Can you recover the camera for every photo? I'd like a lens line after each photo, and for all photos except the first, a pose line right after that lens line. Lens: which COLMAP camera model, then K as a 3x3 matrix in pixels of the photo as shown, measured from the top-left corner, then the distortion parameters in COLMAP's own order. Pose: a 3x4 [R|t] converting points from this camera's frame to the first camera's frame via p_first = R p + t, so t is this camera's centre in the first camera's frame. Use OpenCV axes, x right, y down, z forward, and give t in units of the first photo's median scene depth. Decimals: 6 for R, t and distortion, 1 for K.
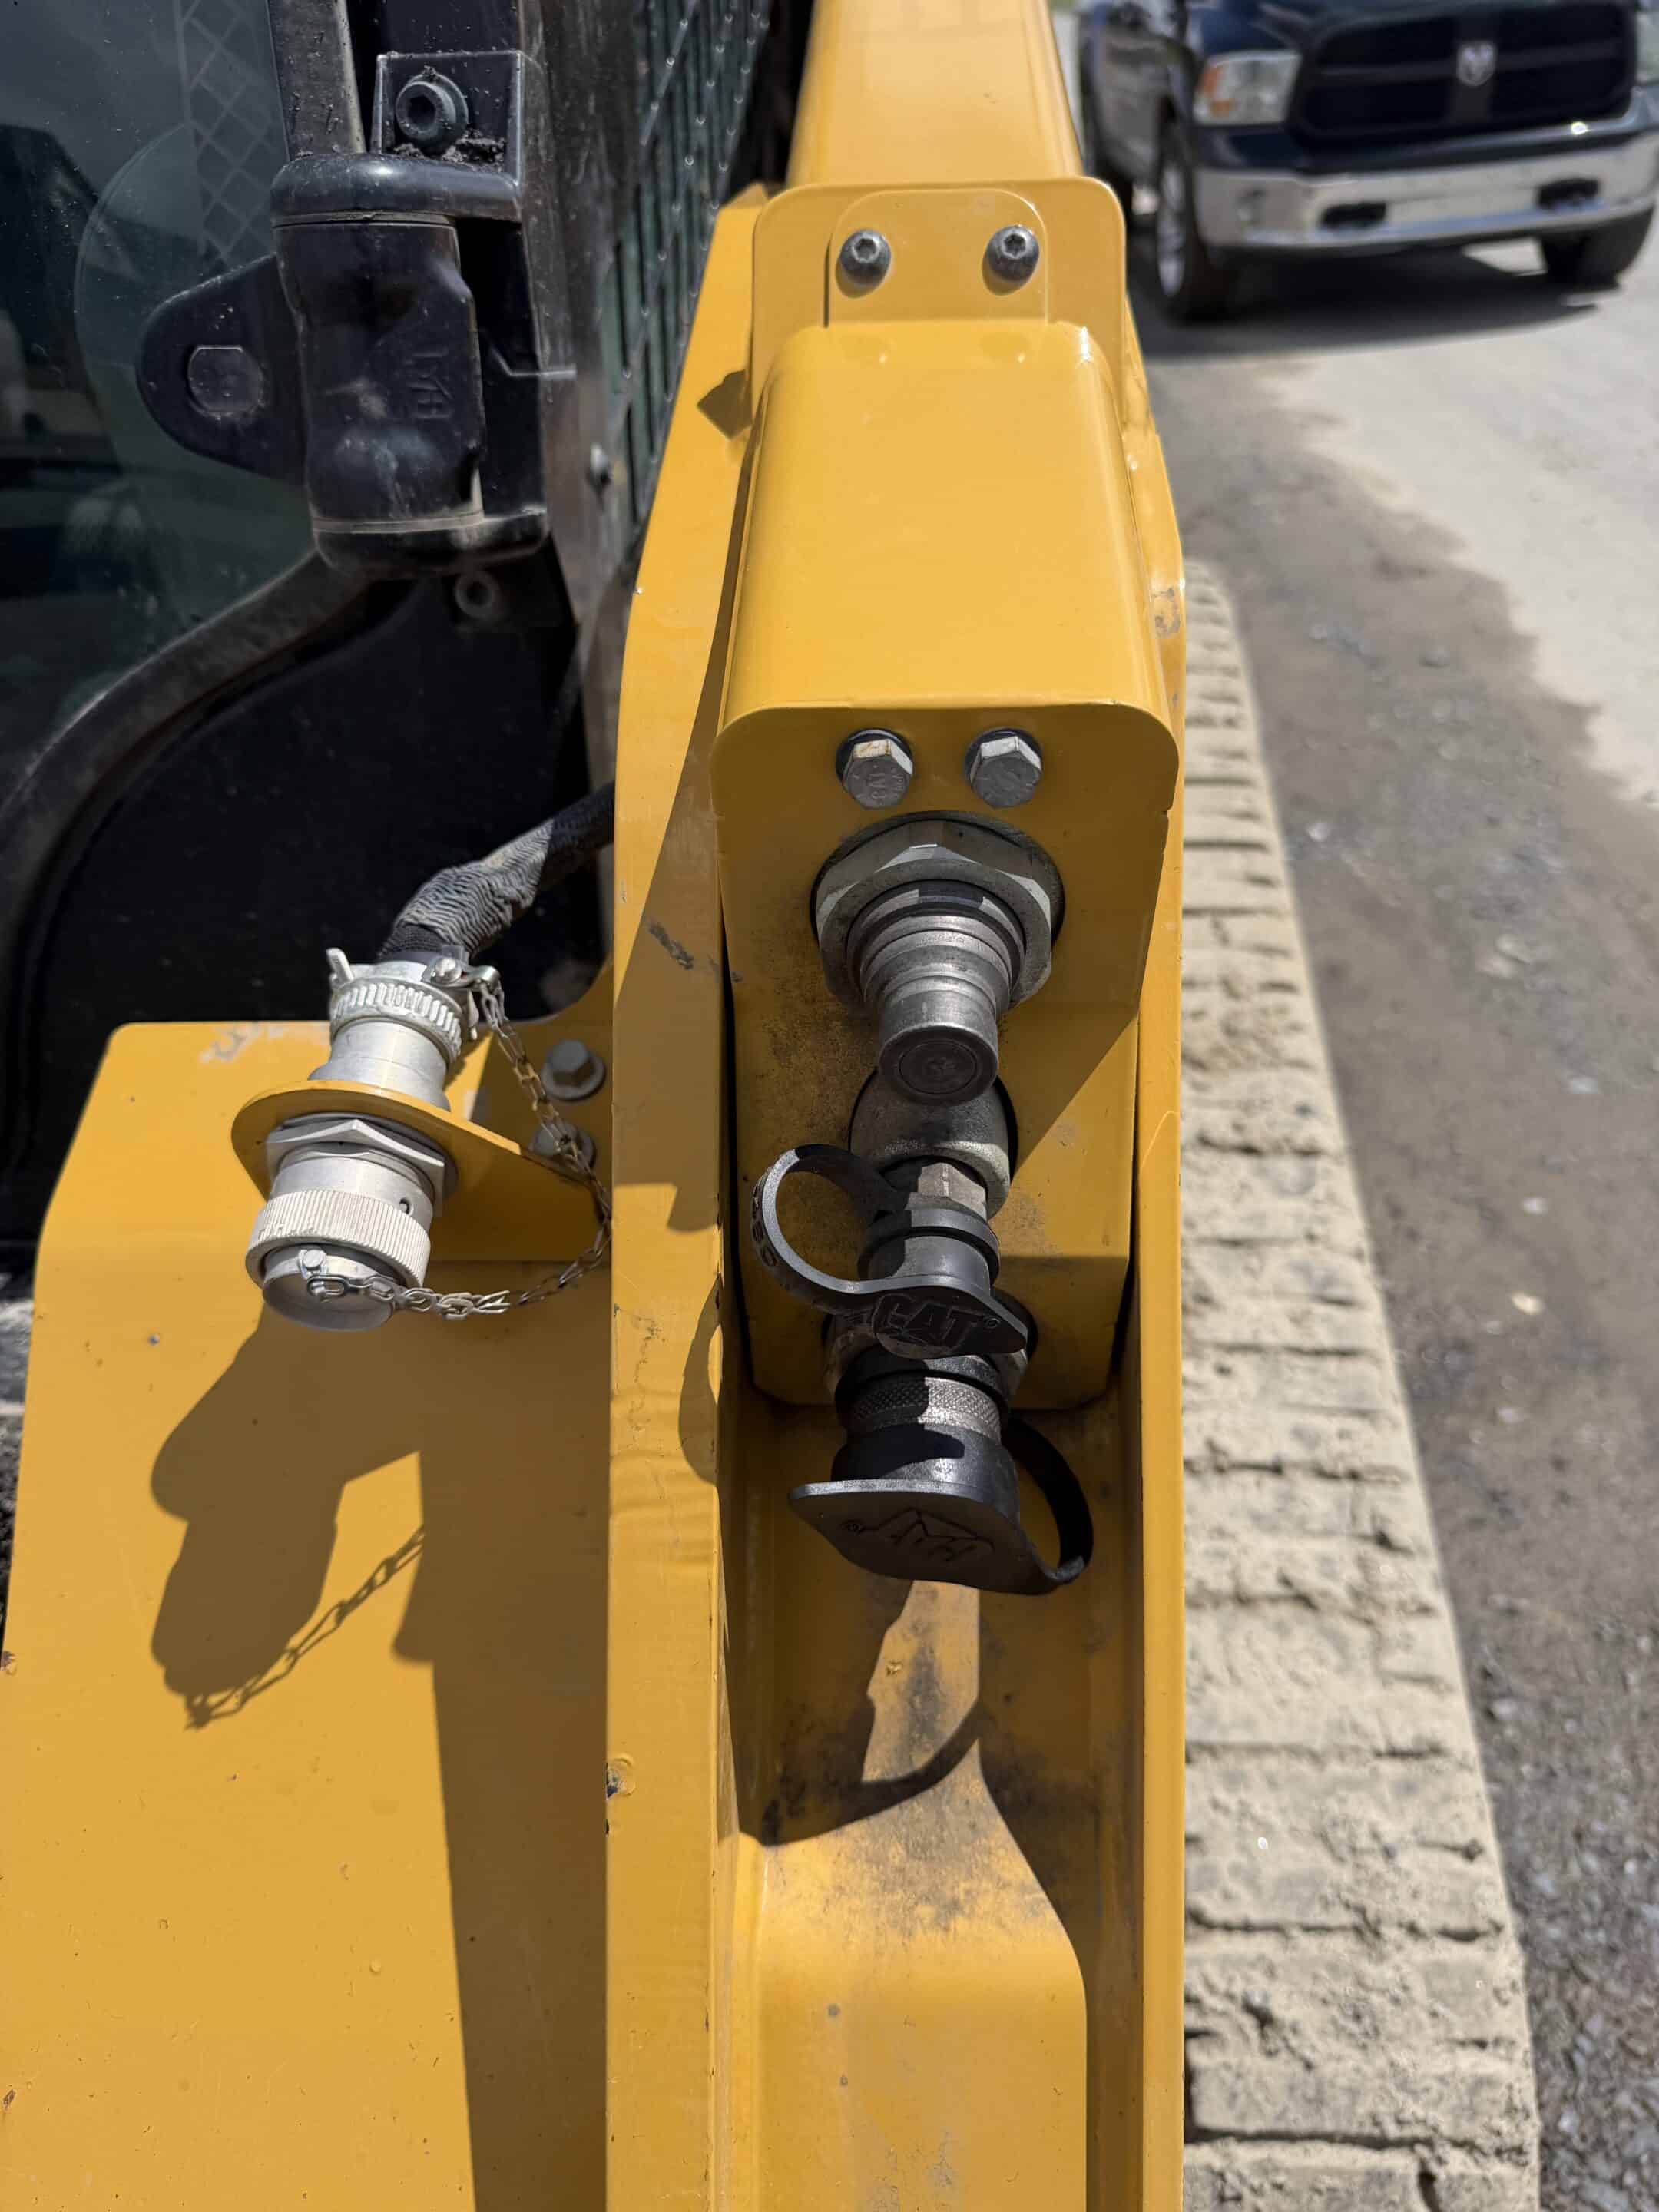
lens RADIAL K [[1559.7, 0, 829.5], [0, 1559.7, 1106.0], [0, 0, 1]] dist [-0.000568, -0.005968]
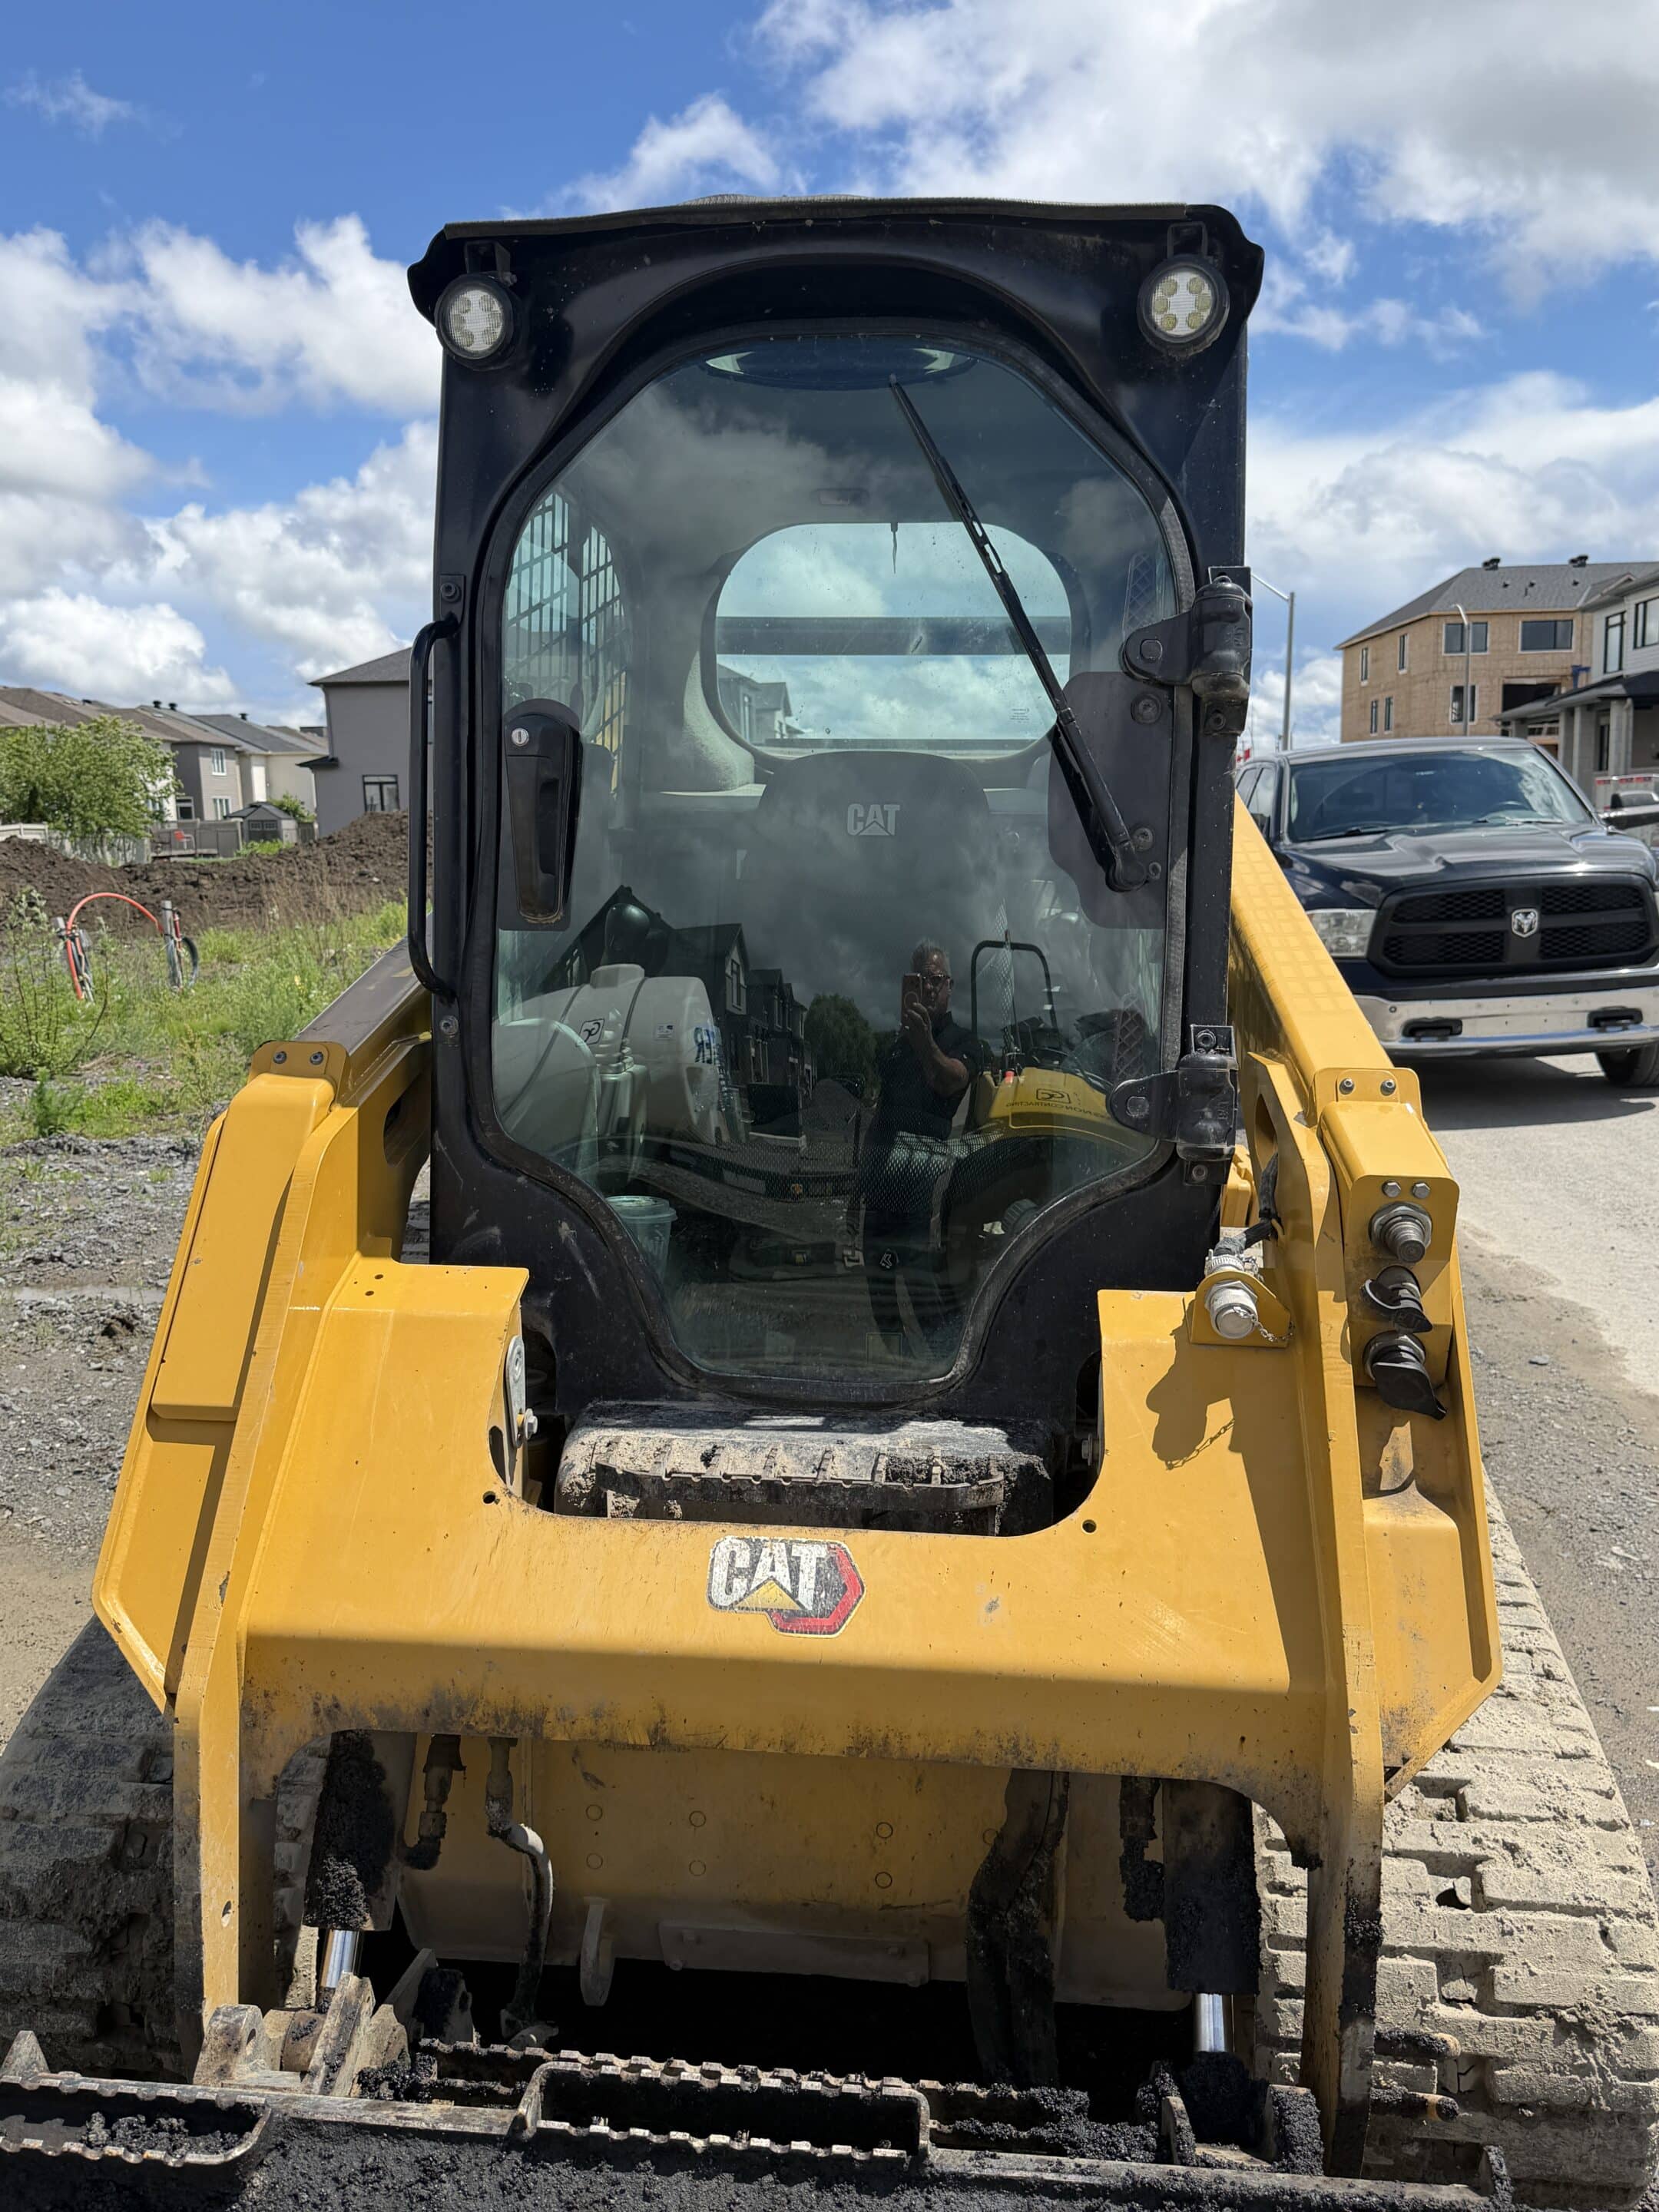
lens RADIAL K [[1746.7, 0, 829.5], [0, 1746.7, 1106.0], [0, 0, 1]] dist [0.089539, -0.088339]
pose [[0.997975, 0.053628, -0.034195, -0.597402], [-0.063173, 0.898186, -0.435053, 0.789842], [0.007383, 0.436333, 0.899755, -1.557197]]
